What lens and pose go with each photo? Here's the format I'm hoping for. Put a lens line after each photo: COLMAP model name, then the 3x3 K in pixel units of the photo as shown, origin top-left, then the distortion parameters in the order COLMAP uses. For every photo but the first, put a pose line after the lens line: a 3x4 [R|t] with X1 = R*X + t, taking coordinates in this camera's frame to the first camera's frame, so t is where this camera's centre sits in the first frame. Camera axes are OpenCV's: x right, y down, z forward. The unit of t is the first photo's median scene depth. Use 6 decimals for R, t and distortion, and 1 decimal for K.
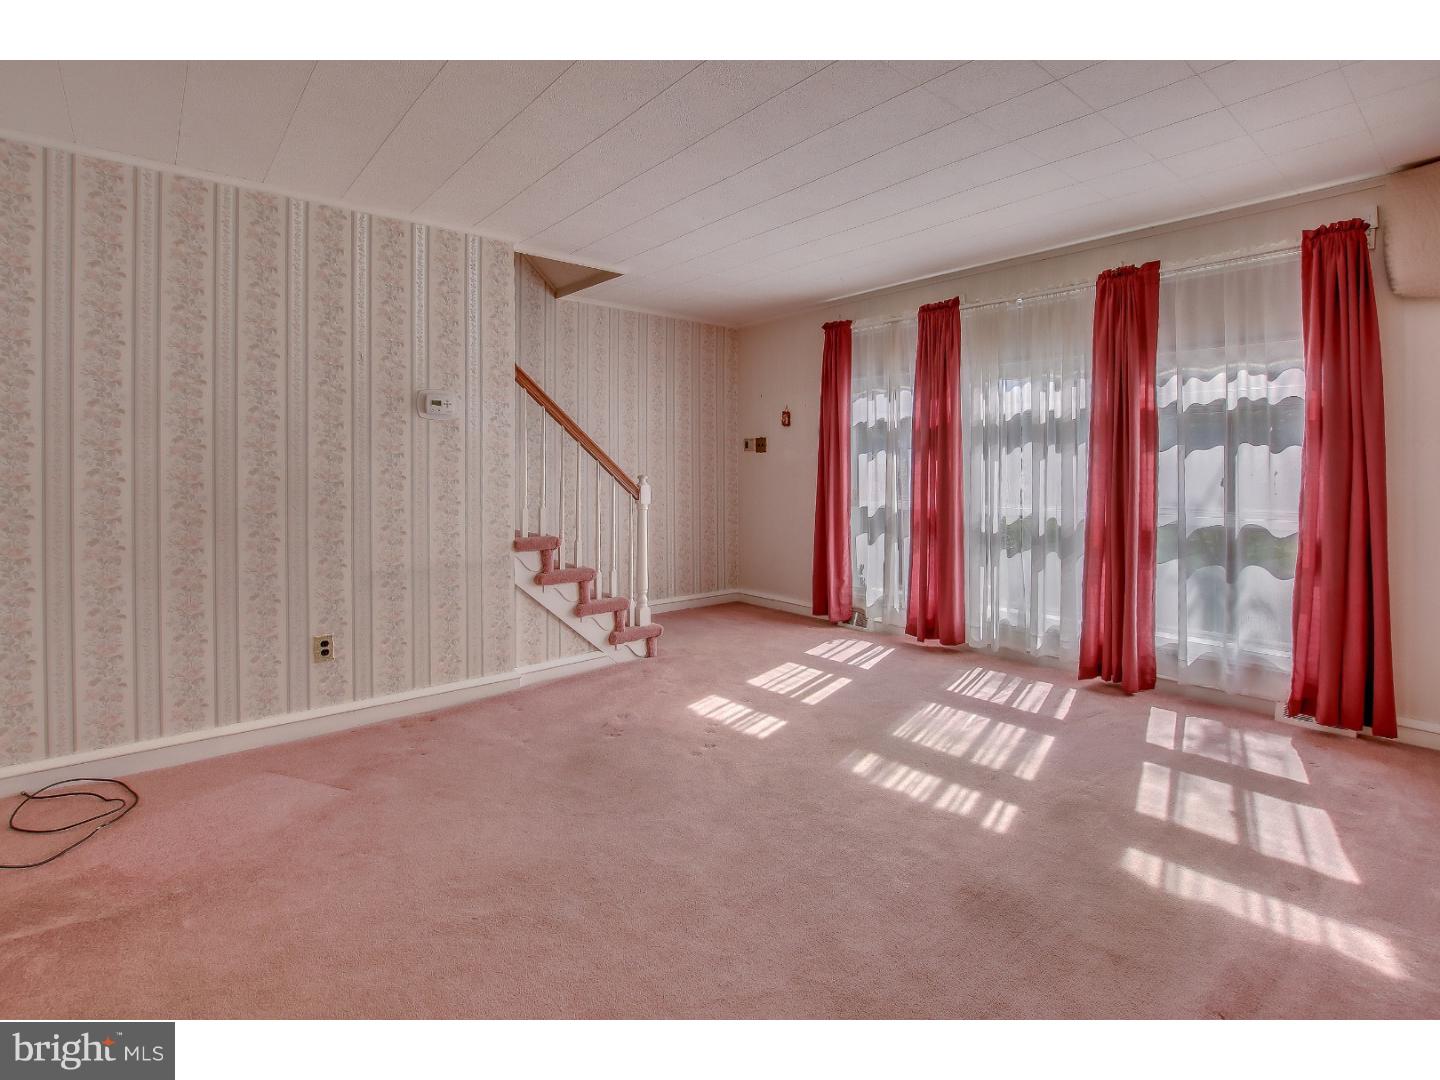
lens RADIAL K [[690.1, 0, 715.5], [0, 690.1, 470.6], [0, 0, 1]] dist [-0.033594, 0.004204]
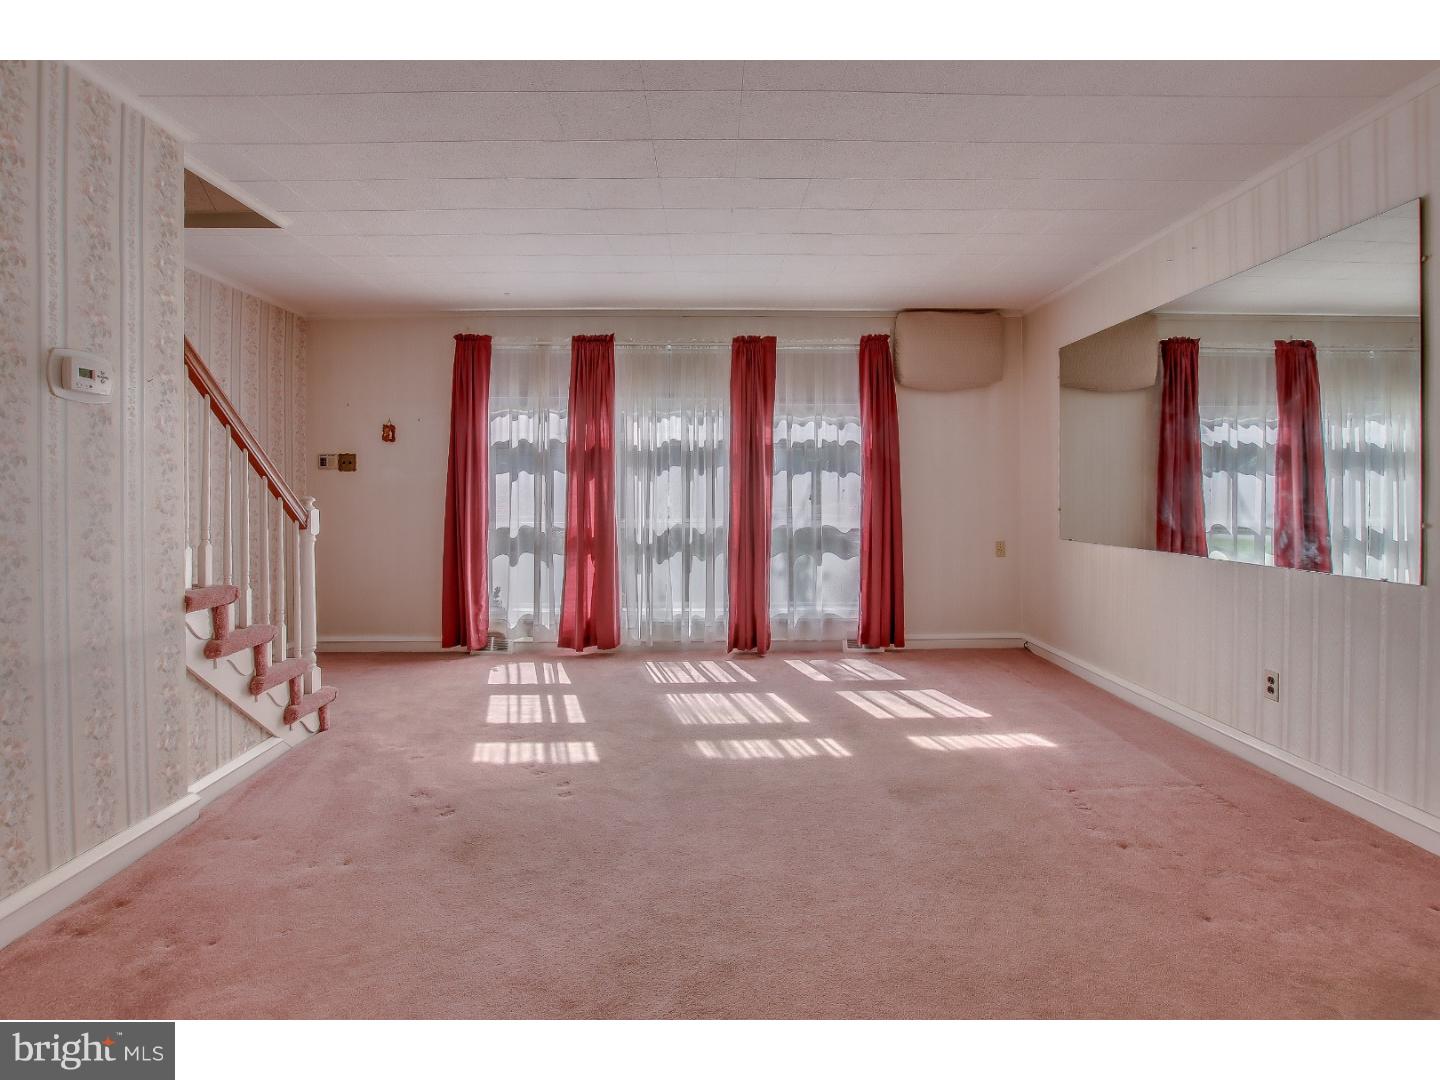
lens RADIAL K [[690.1, 0, 692.0], [0, 690.1, 494.6], [0, 0, 1]] dist [-0.033594, 0.004204]
pose [[0.643821, -0.004840, 0.765161, -0.516046], [0.007215, 0.999974, 0.000254, 0.009525], [-0.765142, 0.005358, 0.643839, 0.230254]]
